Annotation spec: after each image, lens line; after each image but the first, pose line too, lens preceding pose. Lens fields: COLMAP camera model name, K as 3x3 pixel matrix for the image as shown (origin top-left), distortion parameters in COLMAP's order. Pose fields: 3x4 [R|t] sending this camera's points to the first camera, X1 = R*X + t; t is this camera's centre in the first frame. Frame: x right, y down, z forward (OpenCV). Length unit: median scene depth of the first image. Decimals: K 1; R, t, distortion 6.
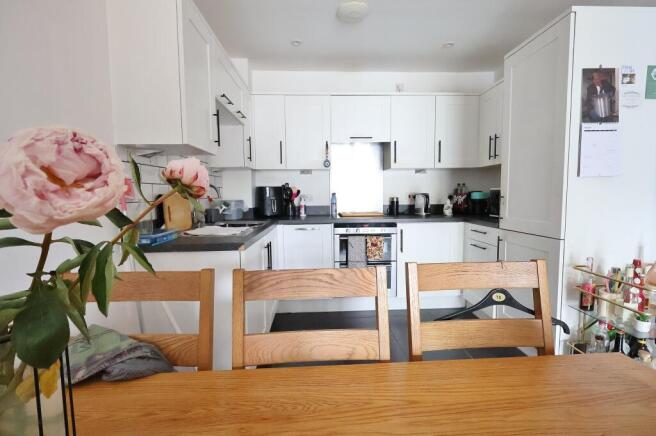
lens RADIAL K [[306.2, 0, 331.7], [0, 306.2, 219.2], [0, 0, 1]] dist [-0.004098, 0.001936]
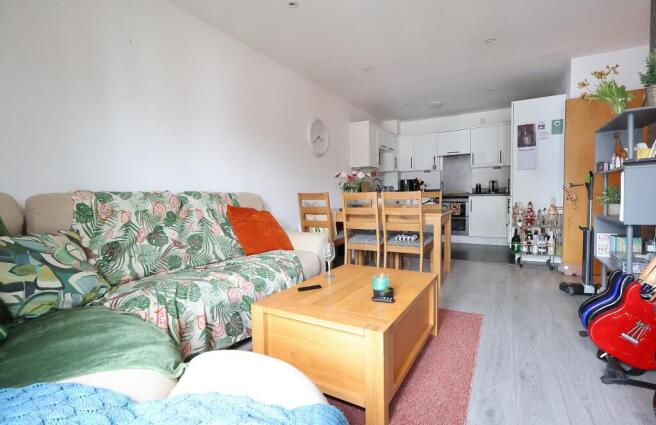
lens RADIAL K [[309.9, 0, 326.8], [0, 309.9, 214.1], [0, 0, 1]] dist [-0.004892, 0.000870]
pose [[0.832020, 0.030706, -0.553895, 0.525659], [-0.038459, 0.999257, -0.002374, 0.155414], [0.553410, 0.023277, 0.832583, -1.052557]]
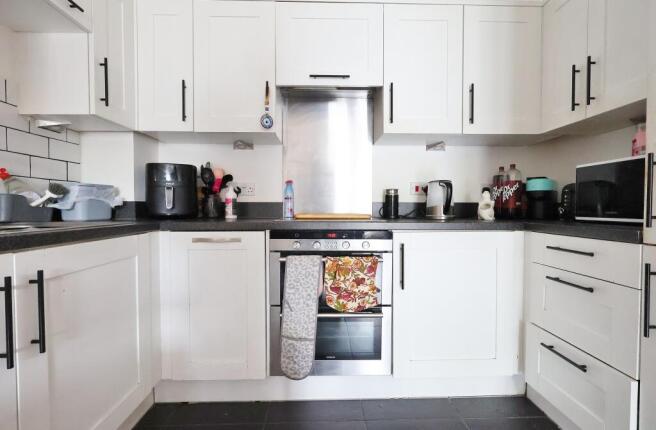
lens RADIAL K [[309.9, 0, 330.4], [0, 309.9, 215.7], [0, 0, 1]] dist [-0.004892, 0.000870]
pose [[0.999742, 0.013085, -0.018574, 0.111340], [-0.014091, 0.998379, -0.055135, 0.015977], [0.017822, 0.055382, 0.998306, 0.454588]]
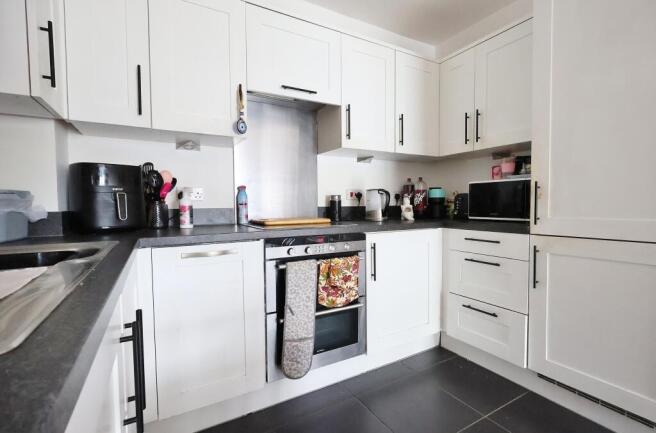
lens RADIAL K [[306.2, 0, 331.7], [0, 306.2, 218.2], [0, 0, 1]] dist [-0.004098, 0.001936]
pose [[0.887020, -0.018527, 0.461360, -0.123119], [0.037181, 0.998816, -0.031375, -0.000641], [-0.460233, 0.044984, 0.886658, 0.463917]]
